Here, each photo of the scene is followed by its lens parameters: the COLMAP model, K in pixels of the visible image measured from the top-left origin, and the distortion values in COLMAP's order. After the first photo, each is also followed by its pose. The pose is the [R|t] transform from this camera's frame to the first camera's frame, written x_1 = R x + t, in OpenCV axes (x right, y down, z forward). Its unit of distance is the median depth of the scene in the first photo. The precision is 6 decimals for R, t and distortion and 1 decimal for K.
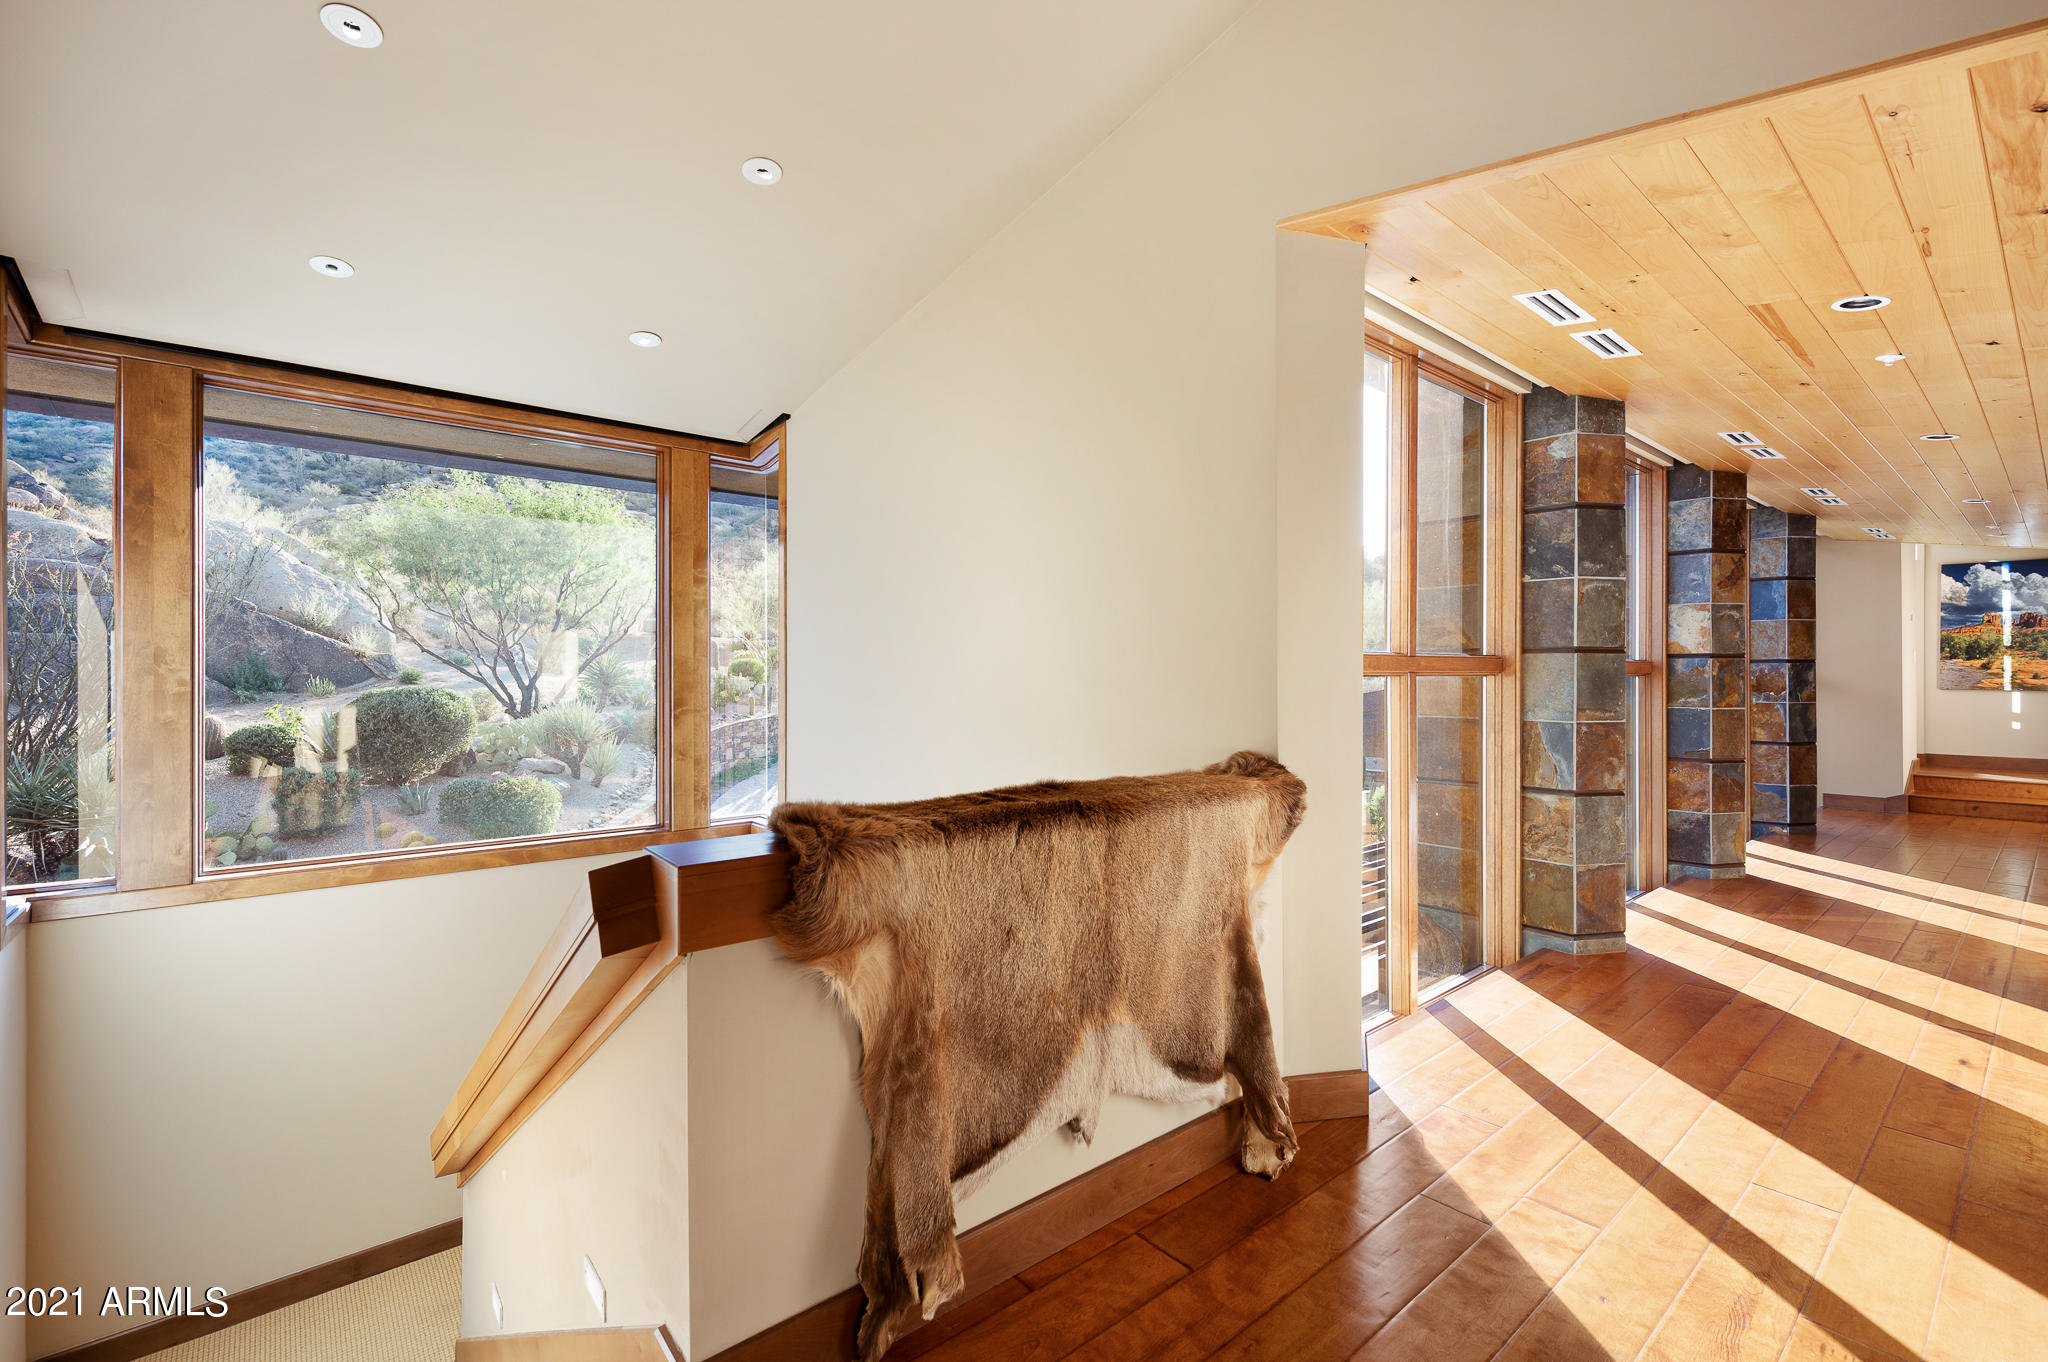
lens RADIAL K [[891.7, 0, 1022.7], [0, 891.7, 677.6], [0, 0, 1]] dist [0.000836, -0.000212]
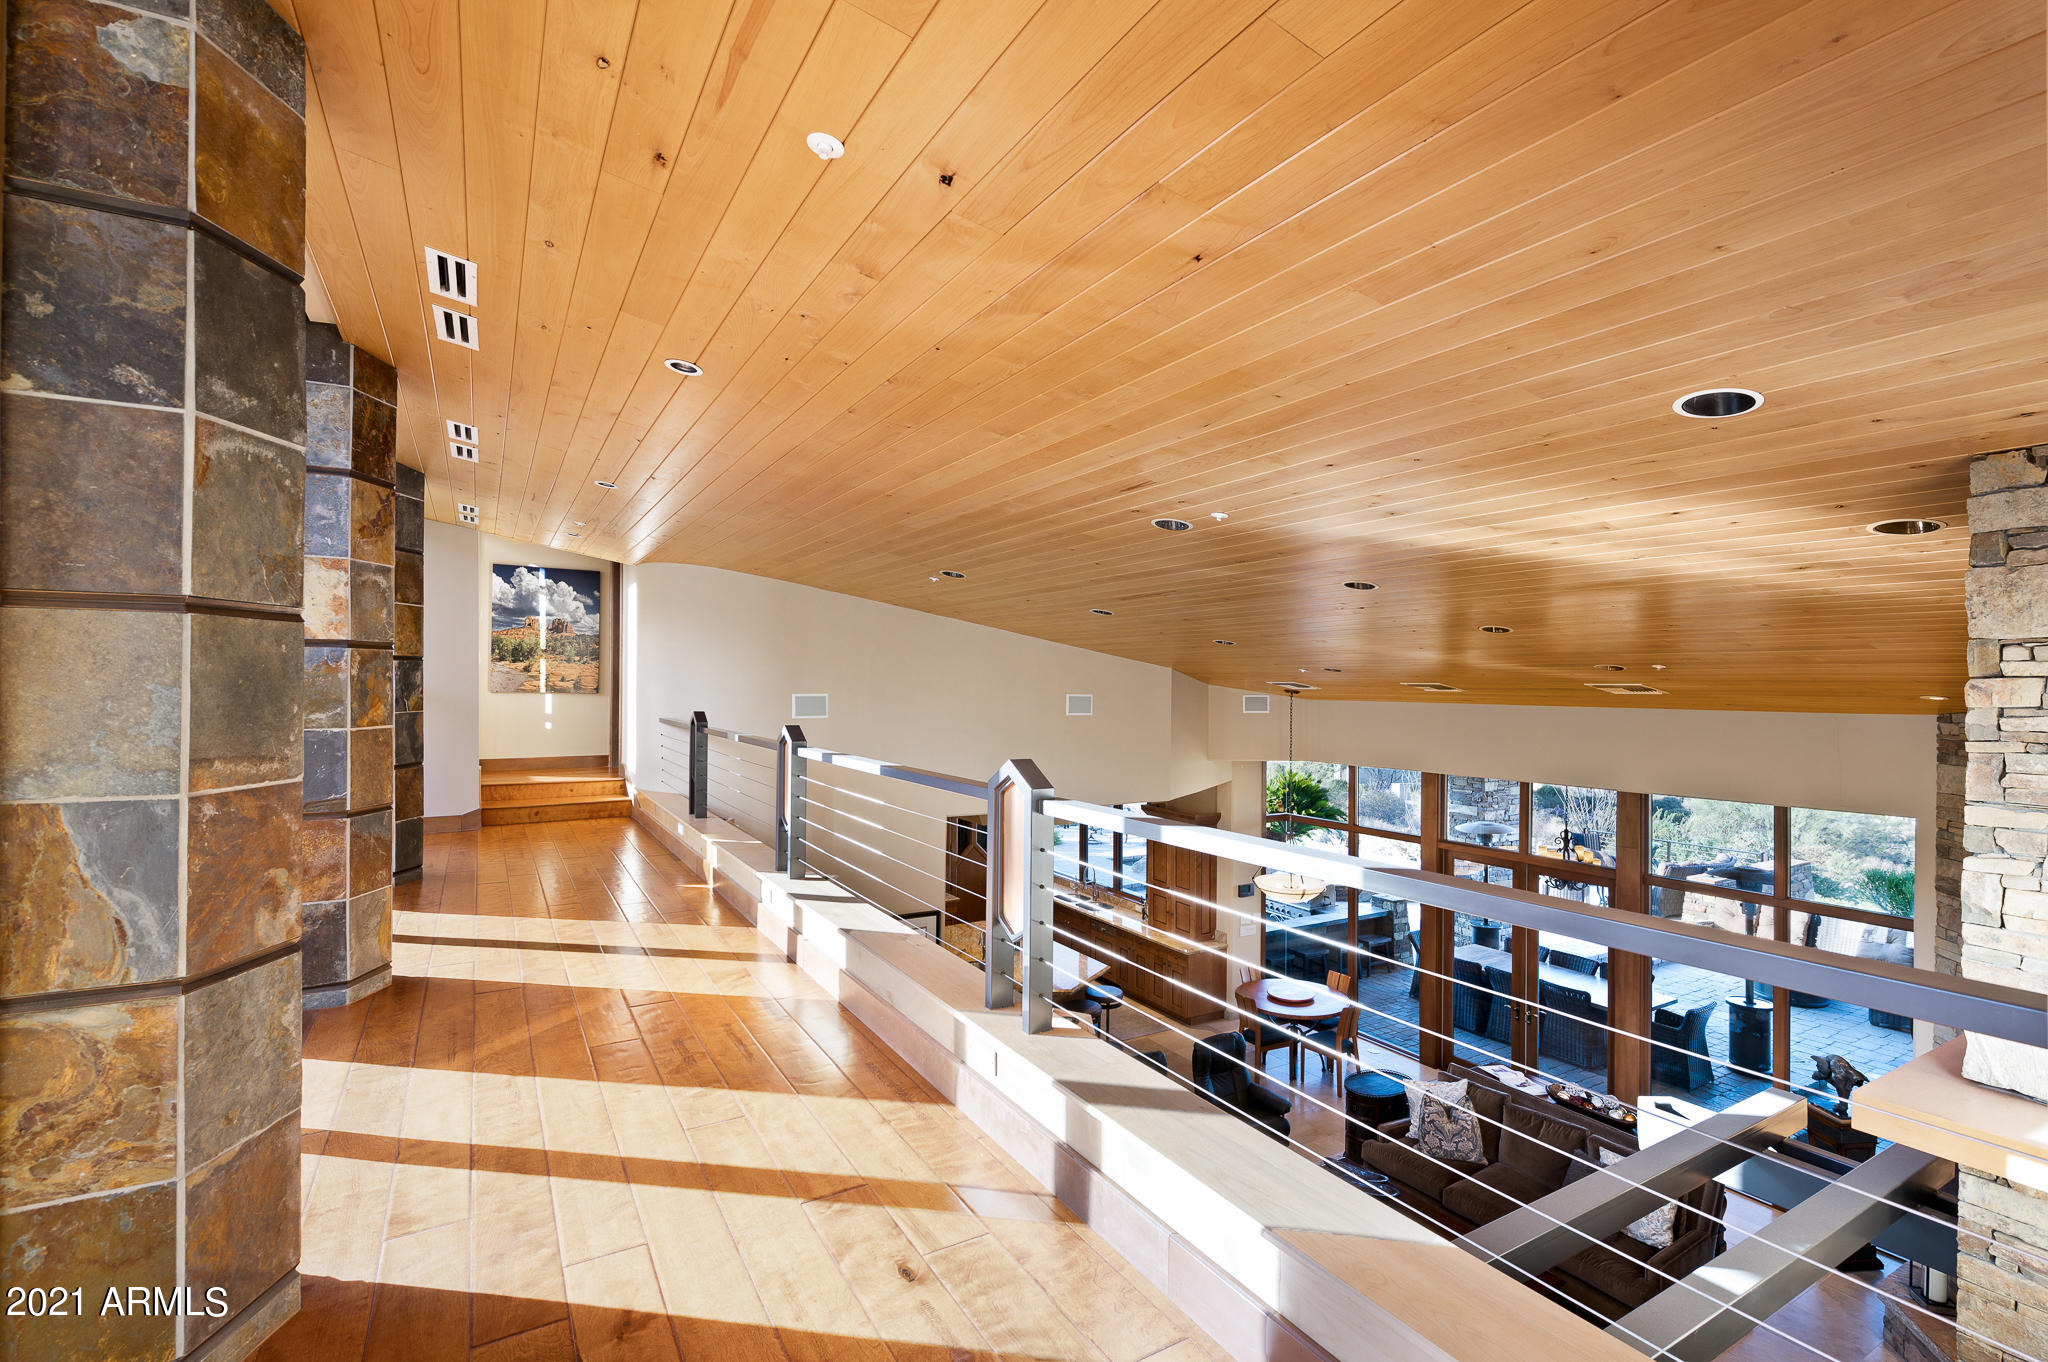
lens RADIAL K [[935.3, 0, 1025.1], [0, 935.3, 679.0], [0, 0, 1]] dist [0.001872, 0.000171]
pose [[0.171865, 0.003139, 0.985115, 0.212331], [-0.002373, 0.999993, -0.002773, 0.000563], [-0.985118, -0.001861, 0.171871, 0.425782]]
